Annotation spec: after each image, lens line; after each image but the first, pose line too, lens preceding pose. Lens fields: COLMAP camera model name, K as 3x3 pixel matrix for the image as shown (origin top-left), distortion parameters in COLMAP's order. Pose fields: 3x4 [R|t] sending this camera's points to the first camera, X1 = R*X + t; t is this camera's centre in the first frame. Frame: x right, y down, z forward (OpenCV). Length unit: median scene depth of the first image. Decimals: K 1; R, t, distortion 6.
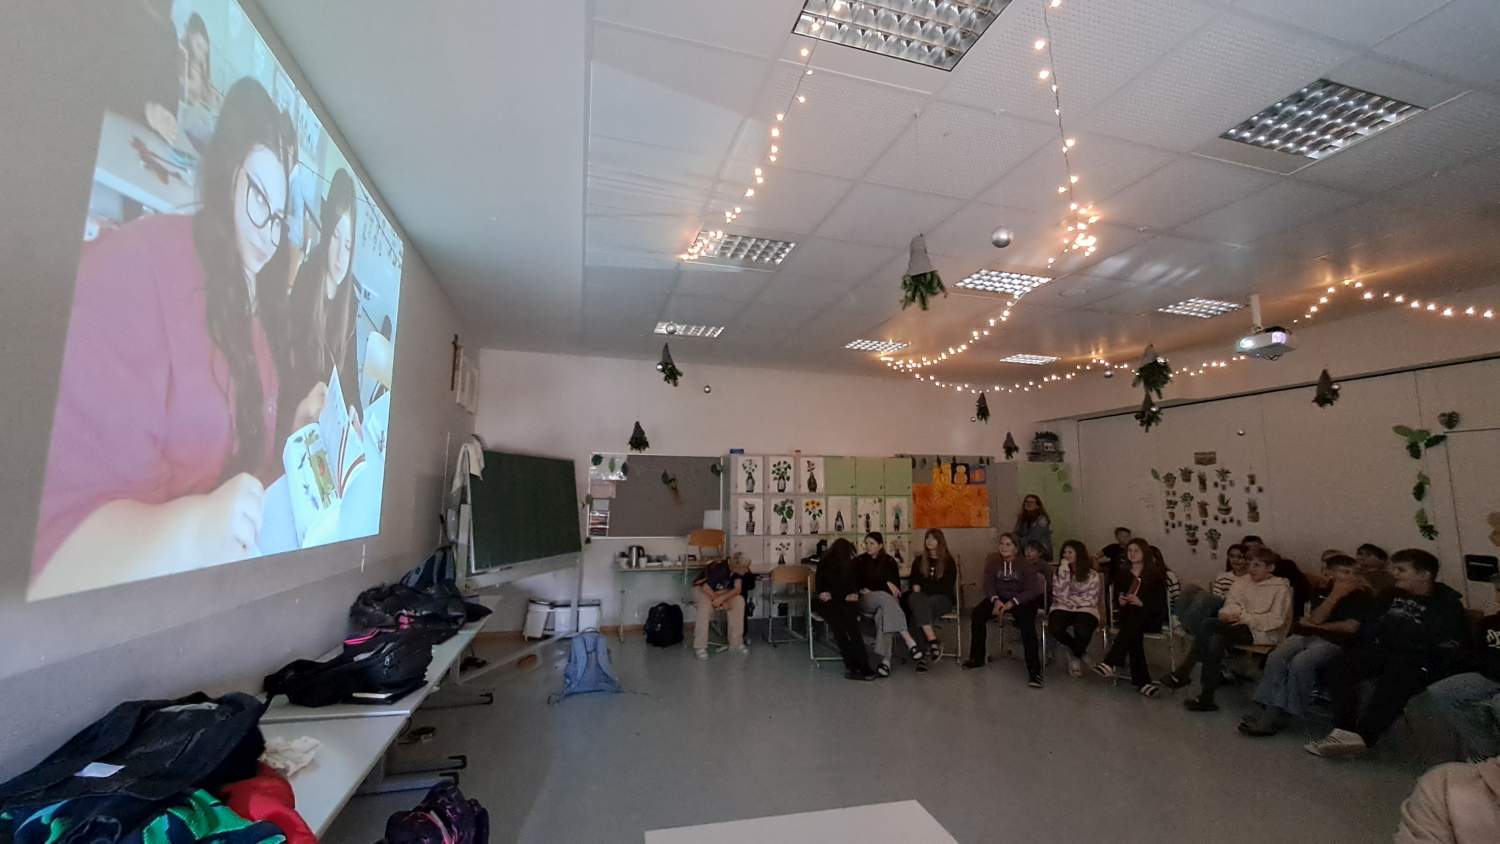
lens RADIAL K [[603.7, 0, 750.0], [0, 603.7, 422.0], [0, 0, 1]] dist [0.000821, -0.000214]
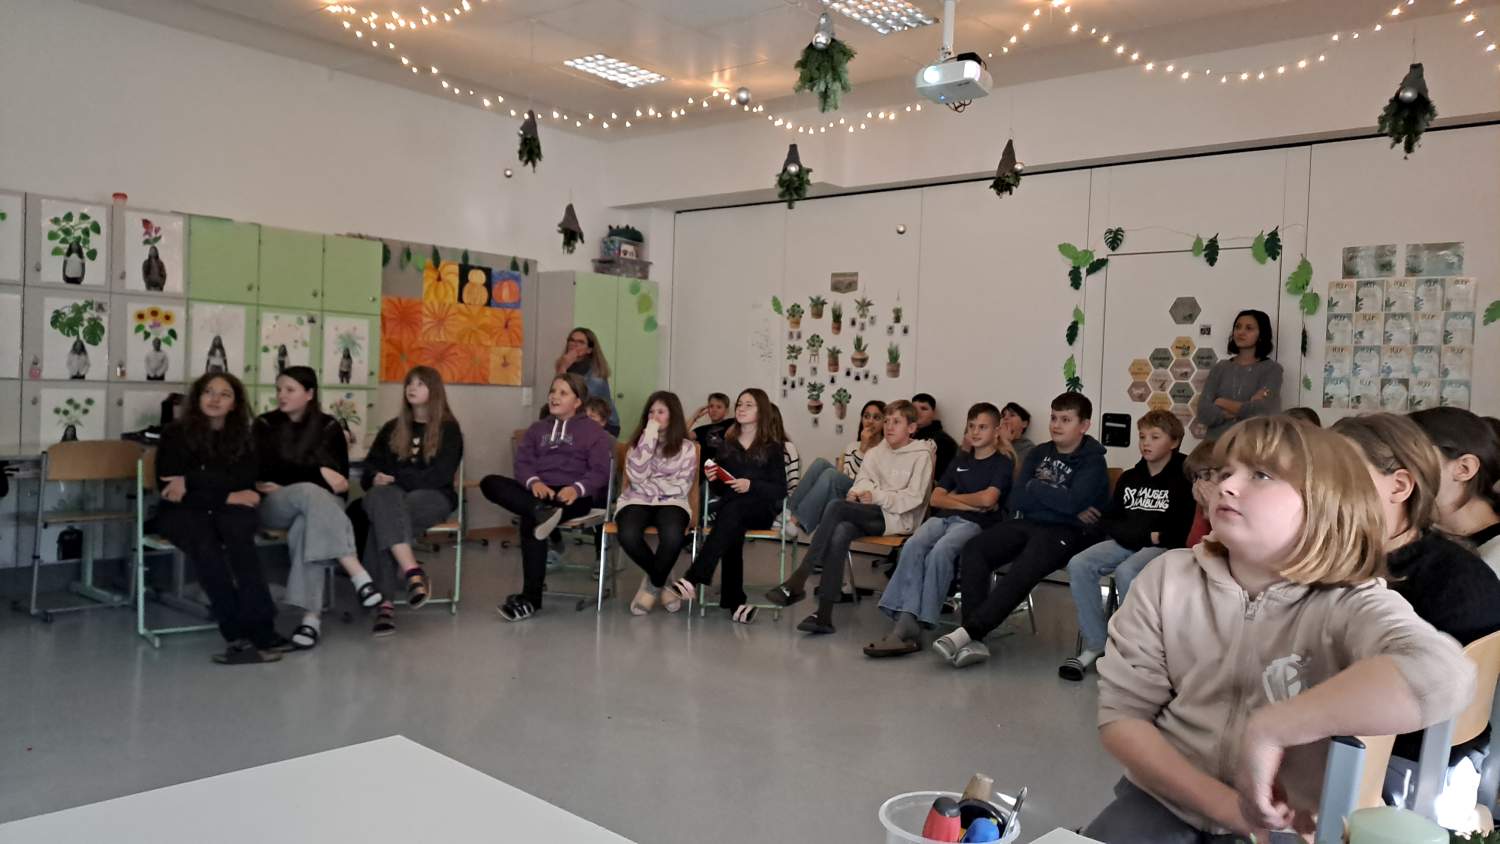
lens RADIAL K [[1105.5, 0, 750.9], [0, 1105.5, 410.3], [0, 0, 1]] dist [0.107052, -0.144913]
pose [[0.830571, 0.013034, 0.556760, 0.008418], [-0.096984, 0.987835, 0.121554, 0.077266], [-0.548403, -0.154957, 0.821732, 0.065561]]
